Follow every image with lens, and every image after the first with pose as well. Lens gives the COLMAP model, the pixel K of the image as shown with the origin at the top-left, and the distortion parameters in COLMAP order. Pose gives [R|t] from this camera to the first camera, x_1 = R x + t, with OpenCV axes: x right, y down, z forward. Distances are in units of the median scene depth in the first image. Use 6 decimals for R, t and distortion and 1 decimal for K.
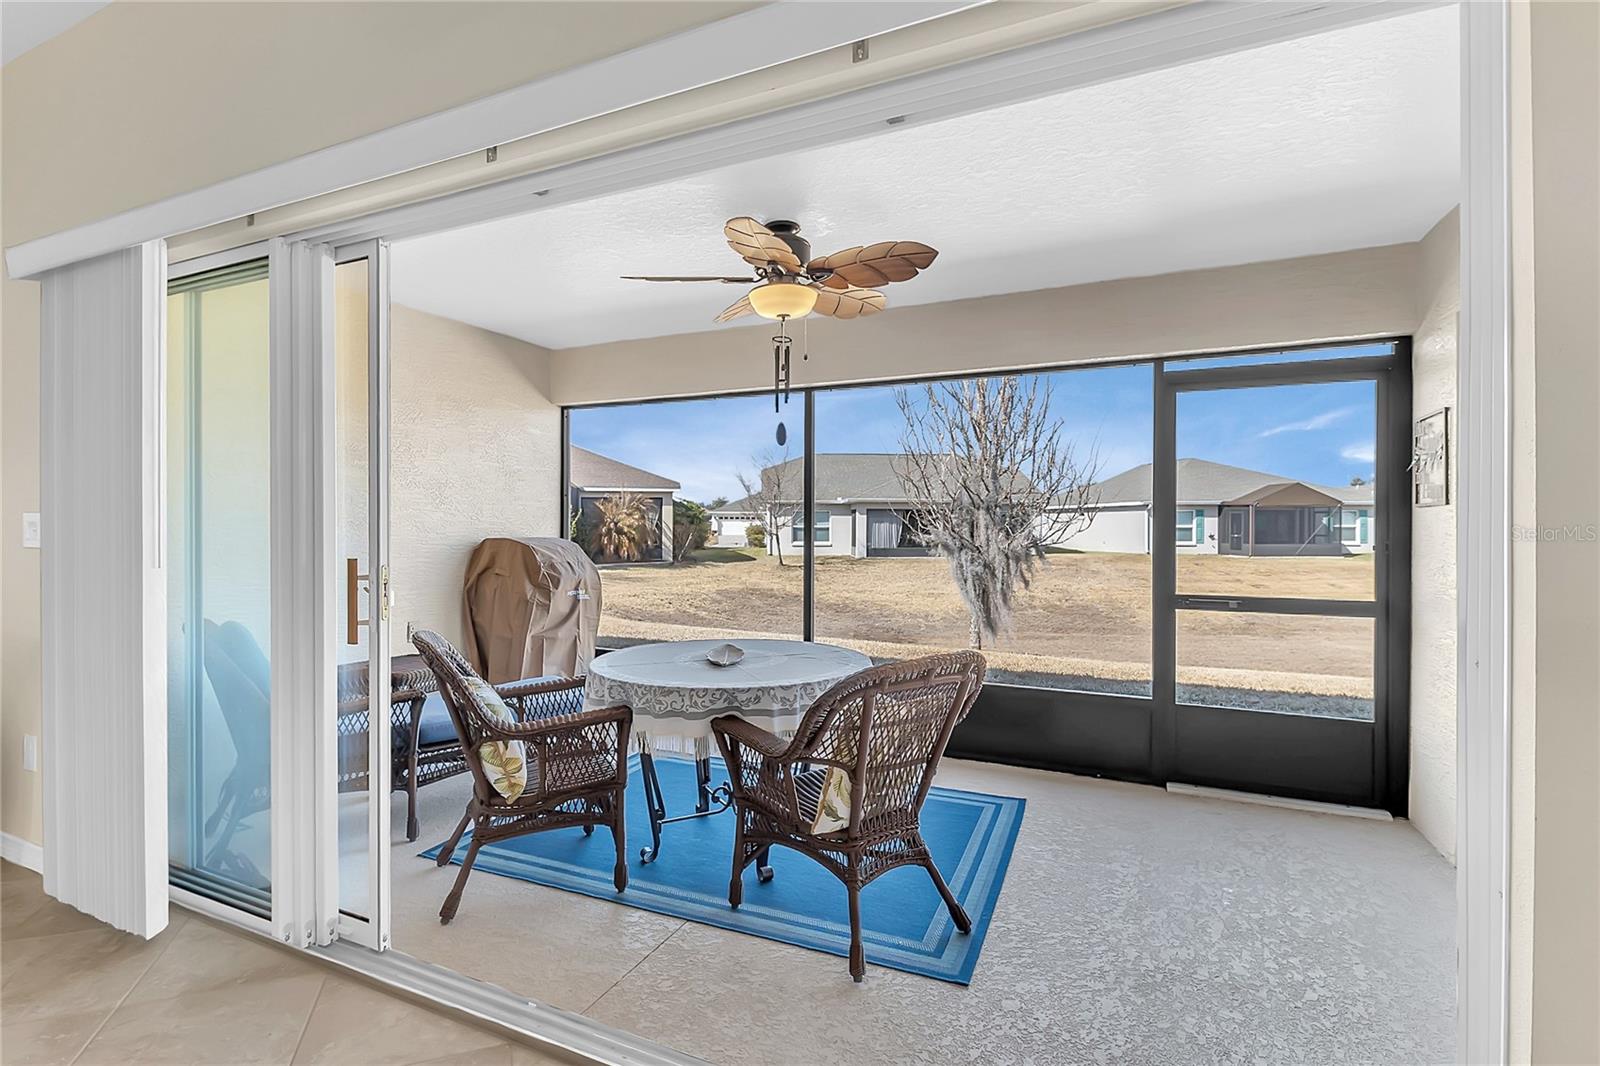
lens RADIAL K [[737.3, 0, 799.9], [0, 737.3, 526.5], [0, 0, 1]] dist [0.001398, 0.000010]
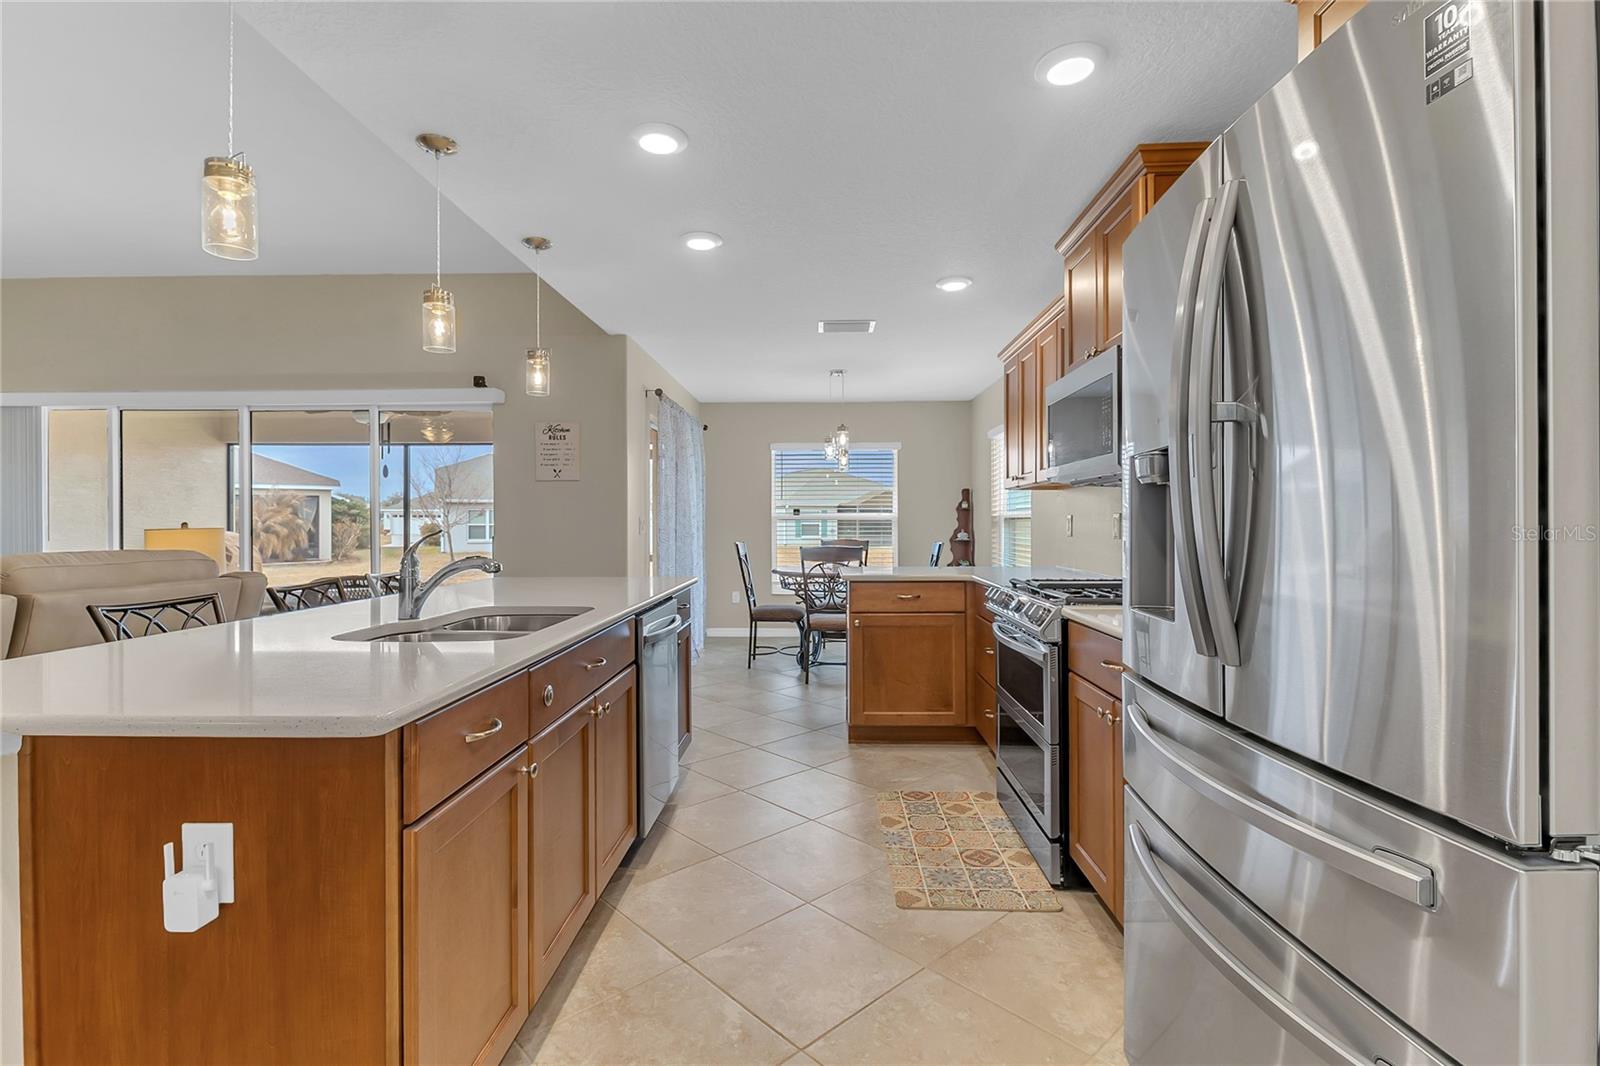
lens RADIAL K [[737.3, 0, 807.3], [0, 737.3, 527.3], [0, 0, 1]] dist [0.001398, 0.000010]
pose [[0.922513, -0.001428, 0.385963, 0.032770], [0.000317, 0.999996, 0.002942, 0.000664], [-0.385965, -0.002592, 0.922510, -0.148106]]
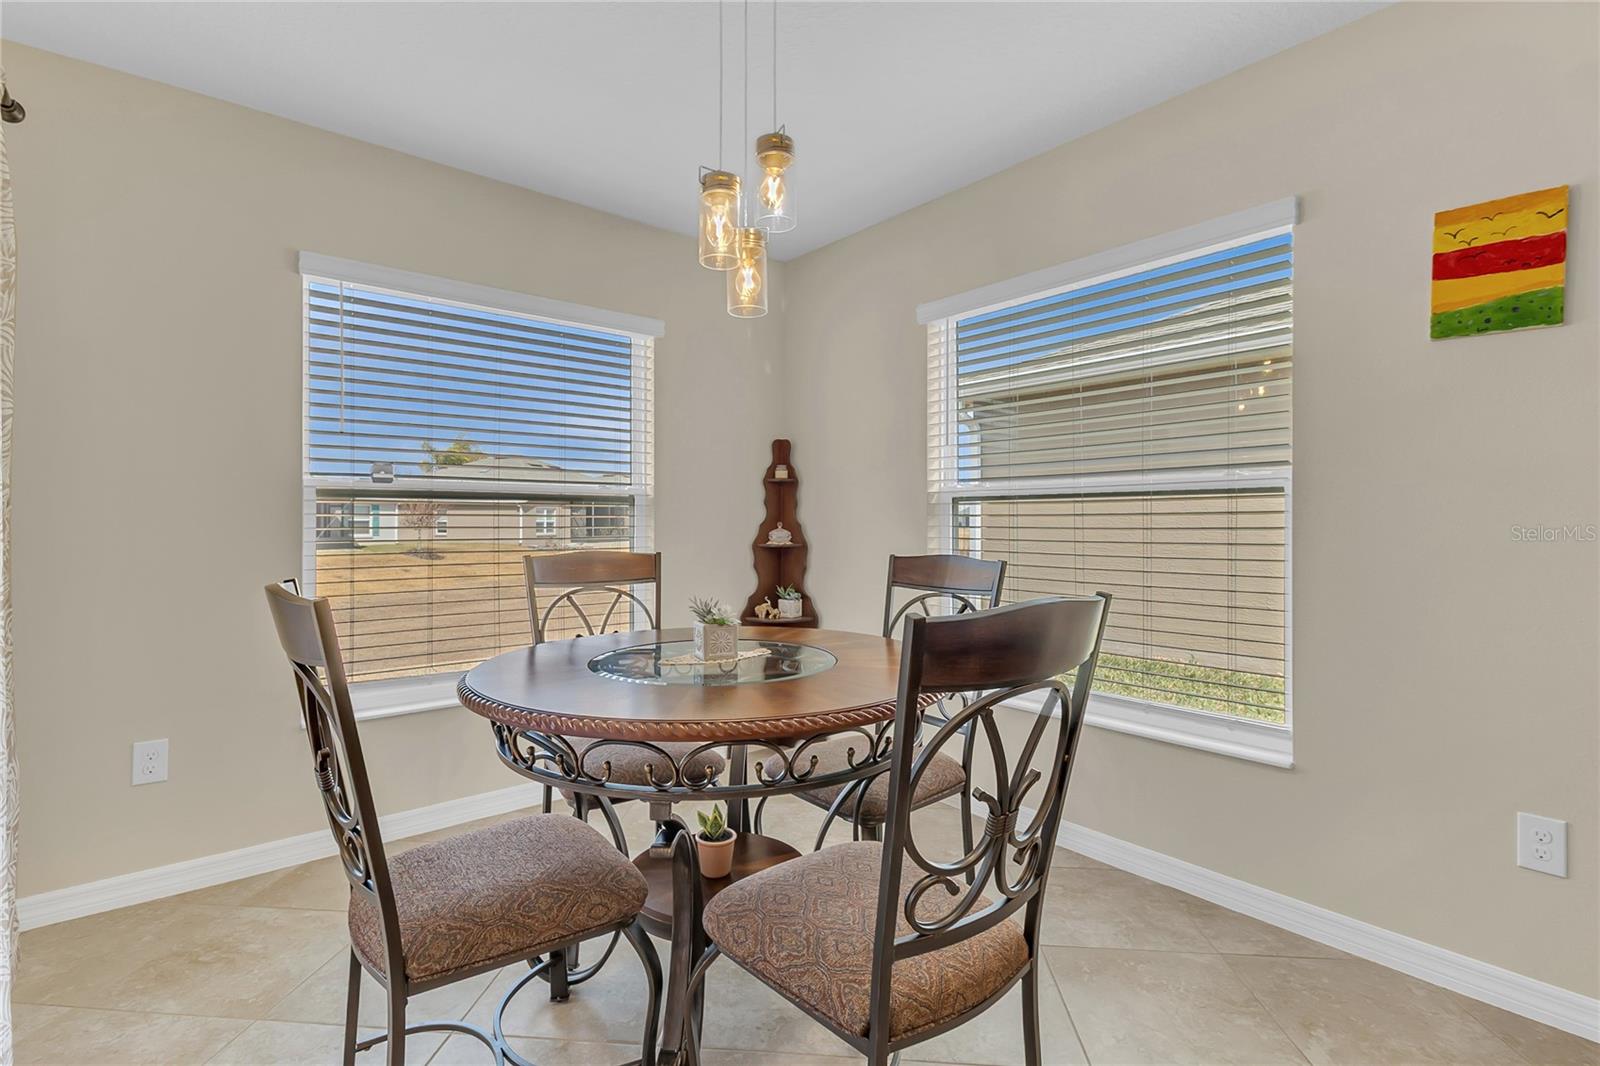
lens RADIAL K [[737.3, 0, 805.6], [0, 737.3, 524.5], [0, 0, 1]] dist [0.001398, 0.000010]
pose [[0.436055, -0.006344, 0.899898, 0.071386], [0.003643, 0.999979, 0.005284, 0.001776], [-0.899913, 0.000975, 0.436069, 0.007656]]
